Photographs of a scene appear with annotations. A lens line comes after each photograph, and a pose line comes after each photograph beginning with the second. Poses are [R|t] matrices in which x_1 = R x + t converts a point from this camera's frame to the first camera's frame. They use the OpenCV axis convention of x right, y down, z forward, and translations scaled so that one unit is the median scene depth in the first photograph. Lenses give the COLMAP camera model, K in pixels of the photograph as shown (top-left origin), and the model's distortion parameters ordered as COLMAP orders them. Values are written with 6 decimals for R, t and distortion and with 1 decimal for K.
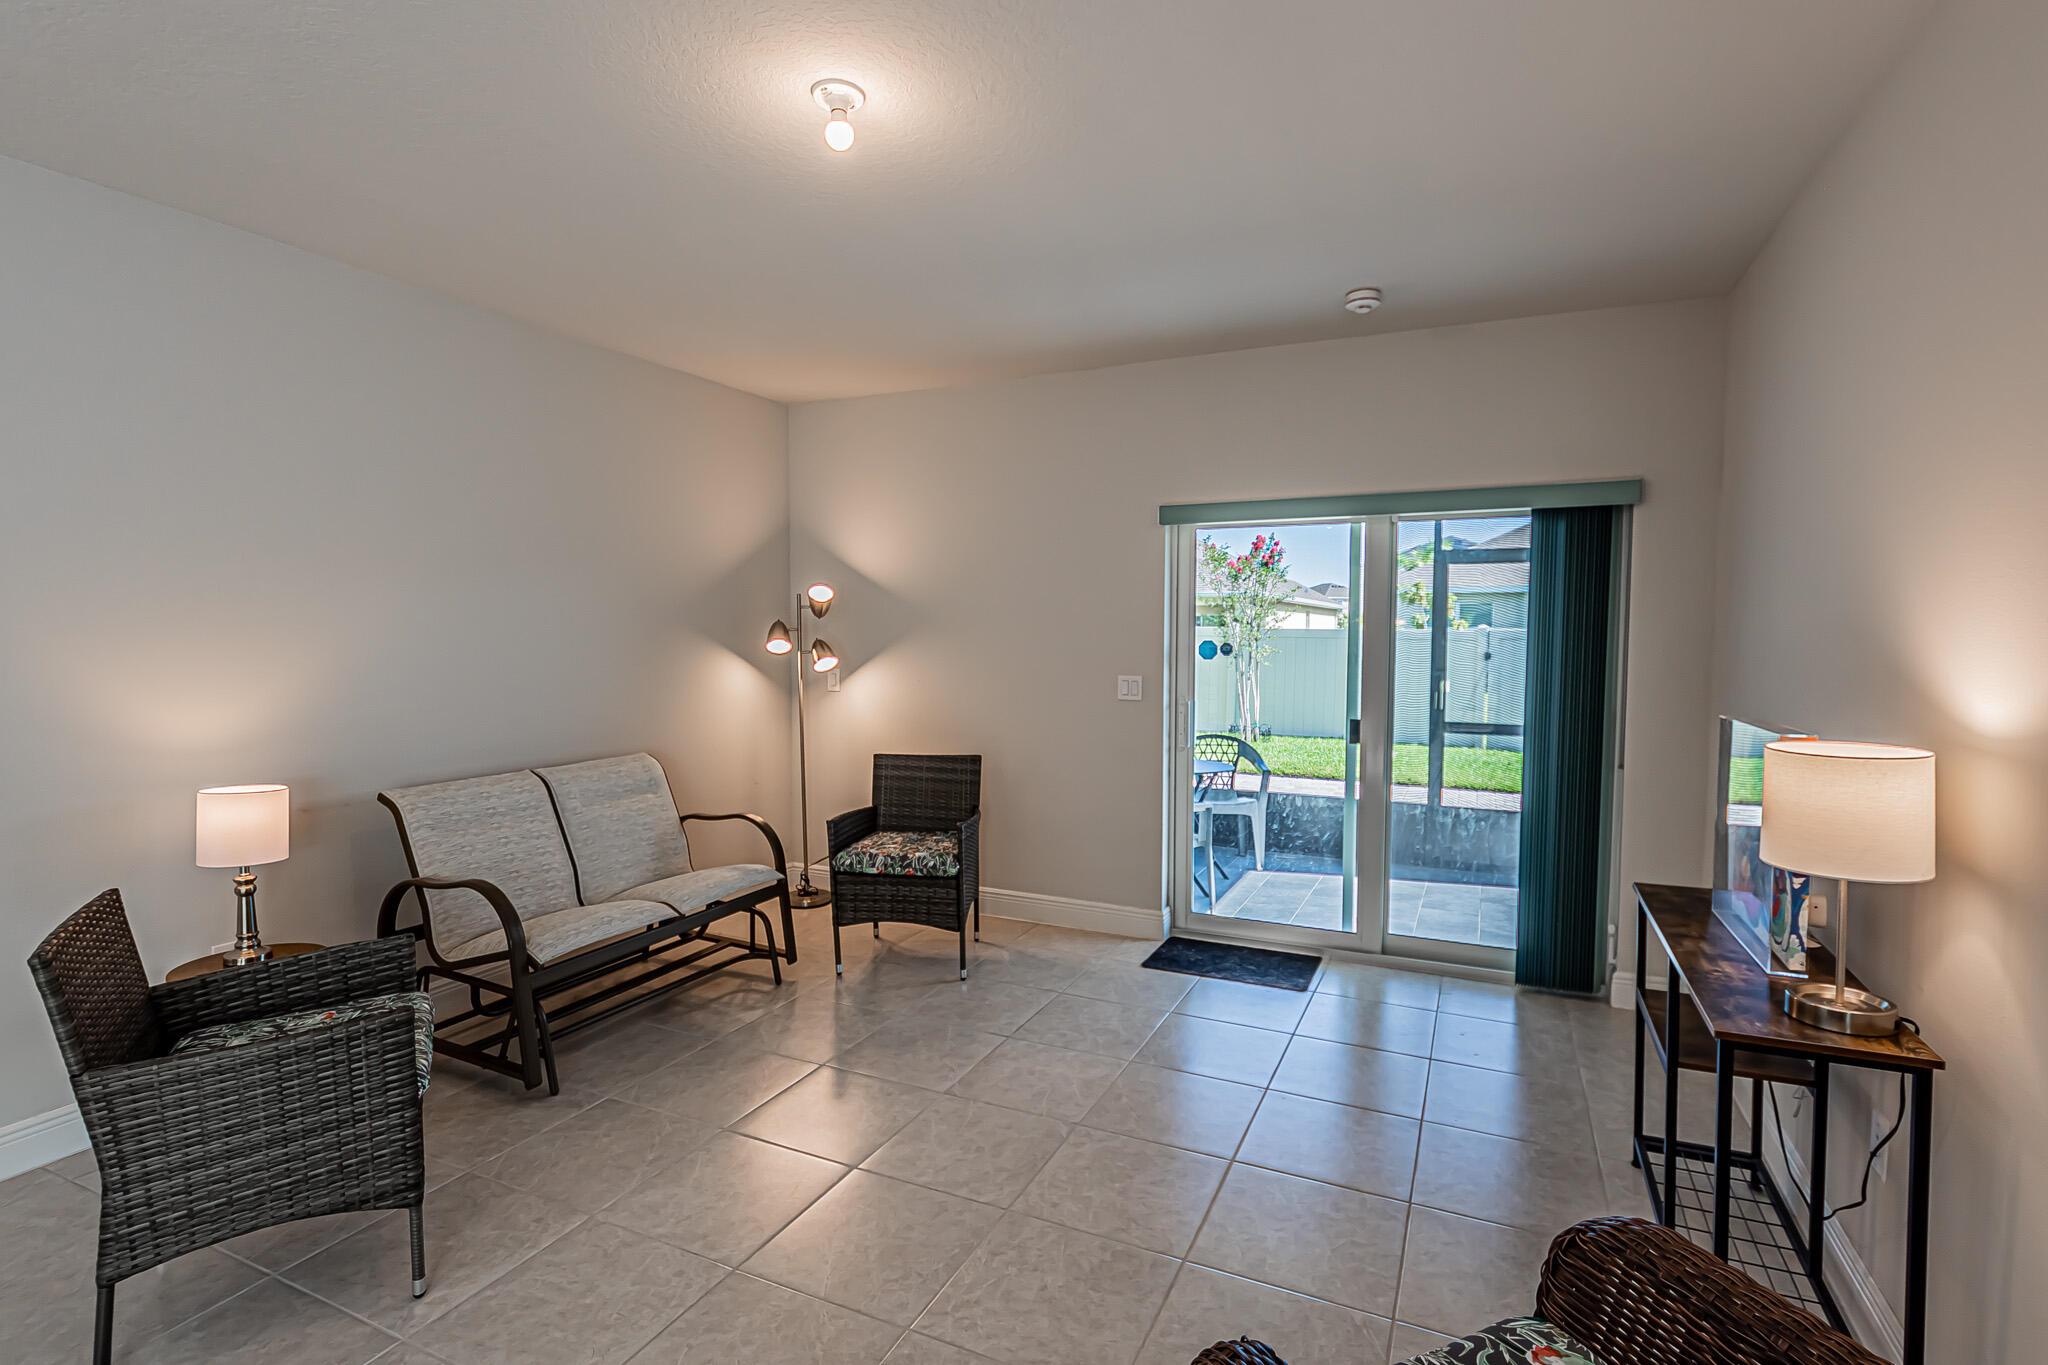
lens RADIAL K [[942.5, 0, 1024.0], [0, 942.5, 682.5], [0, 0, 1]] dist [0.001380, -0.000172]
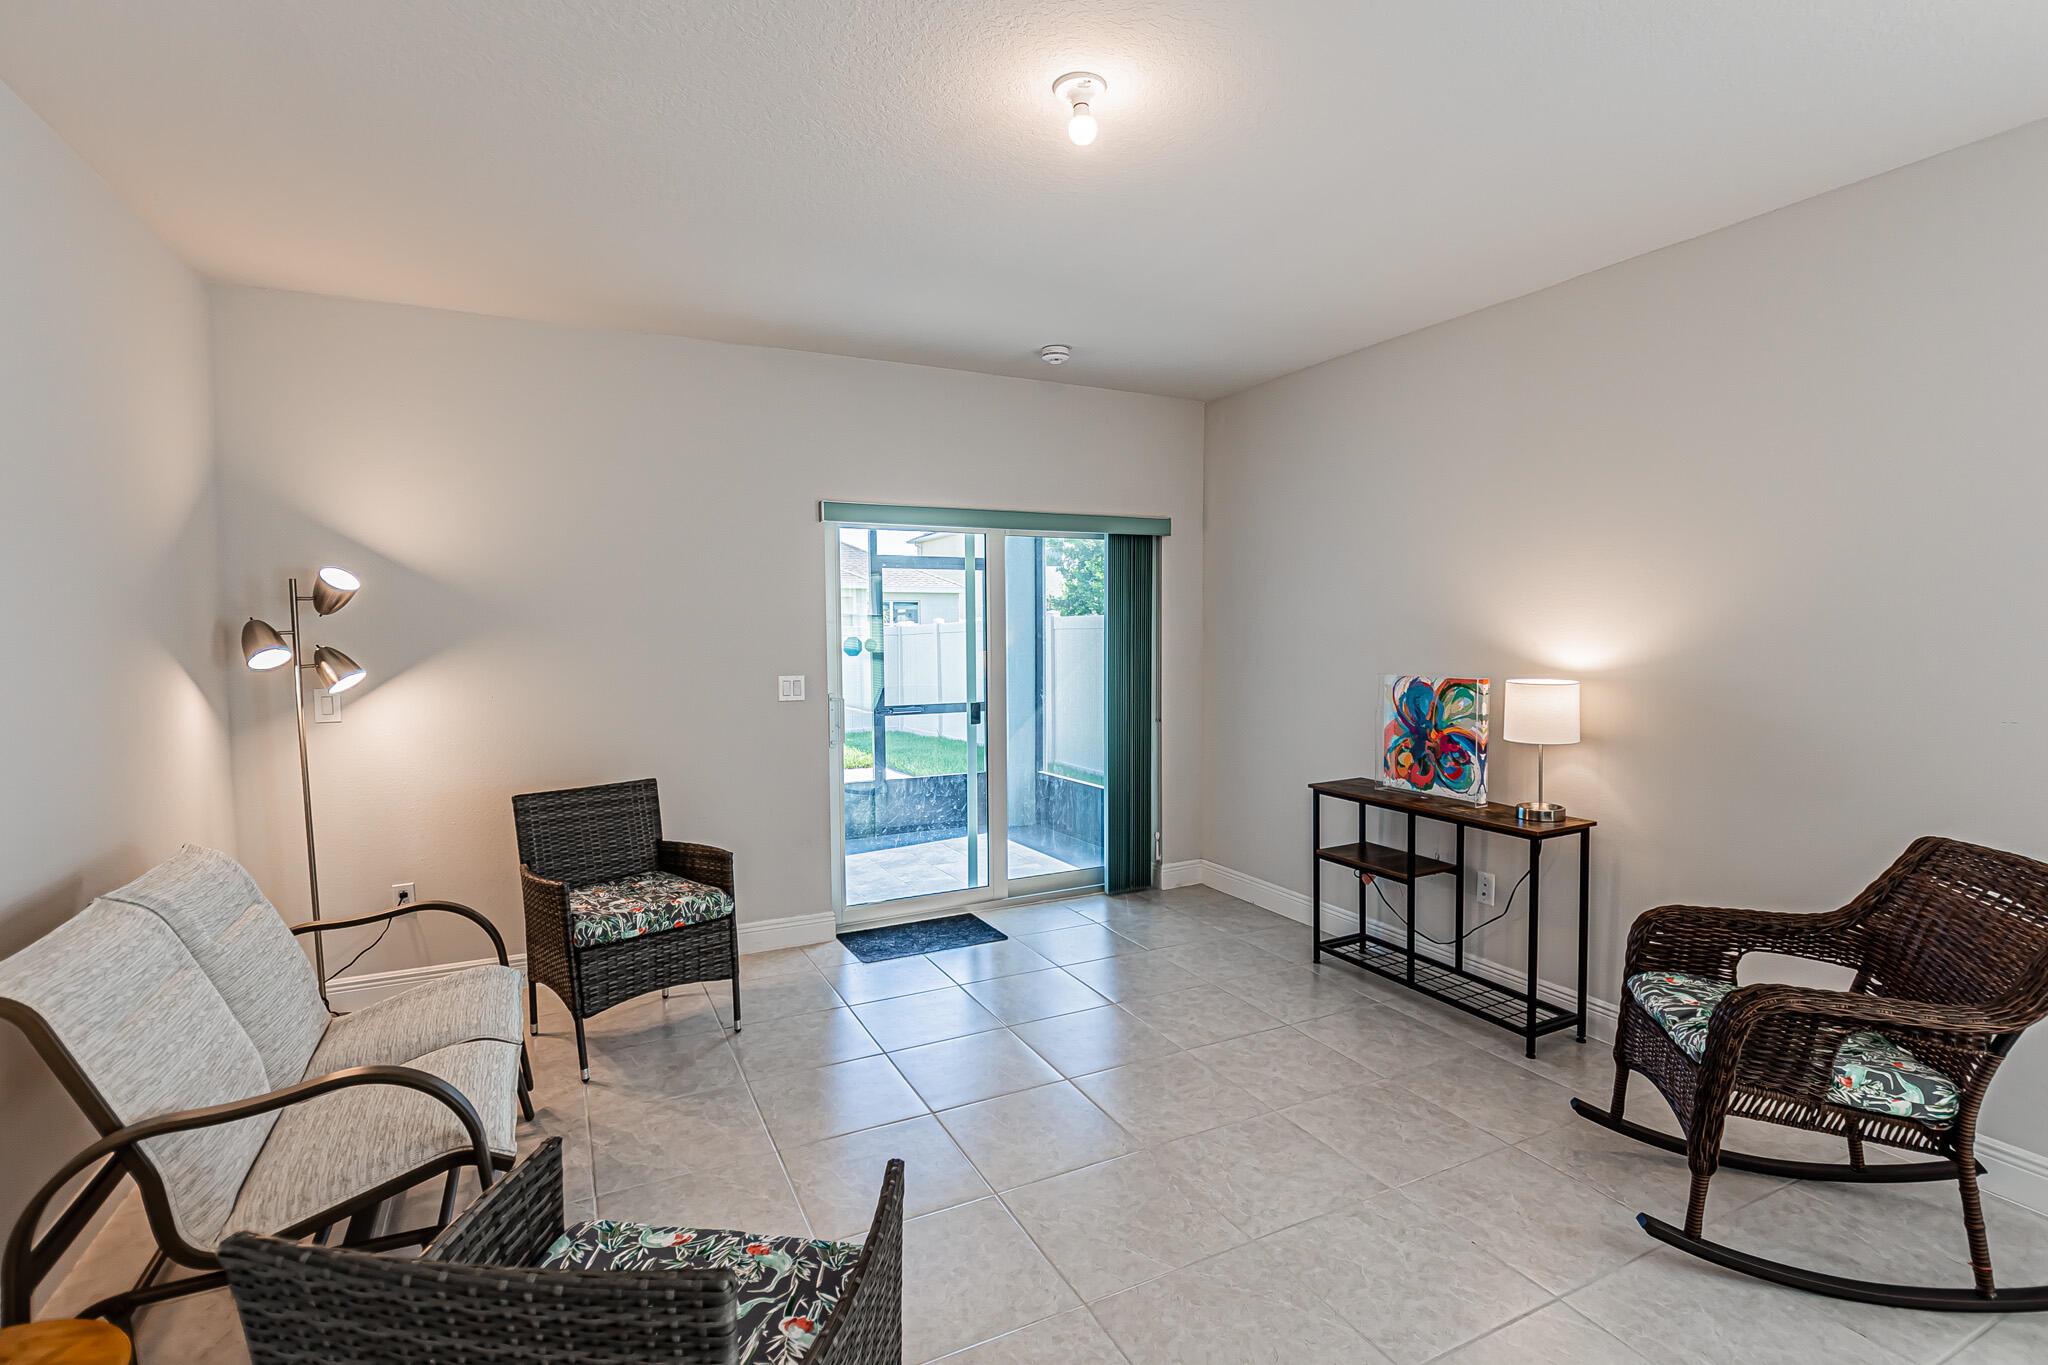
lens RADIAL K [[961.6, 0, 1024.0], [0, 961.6, 682.5], [0, 0, 1]] dist [-0.000508, -0.000361]
pose [[0.630963, -0.053827, 0.773943, -0.566328], [0.052189, 0.998275, 0.026882, -0.016265], [-0.774055, 0.023430, 0.632684, 0.225981]]
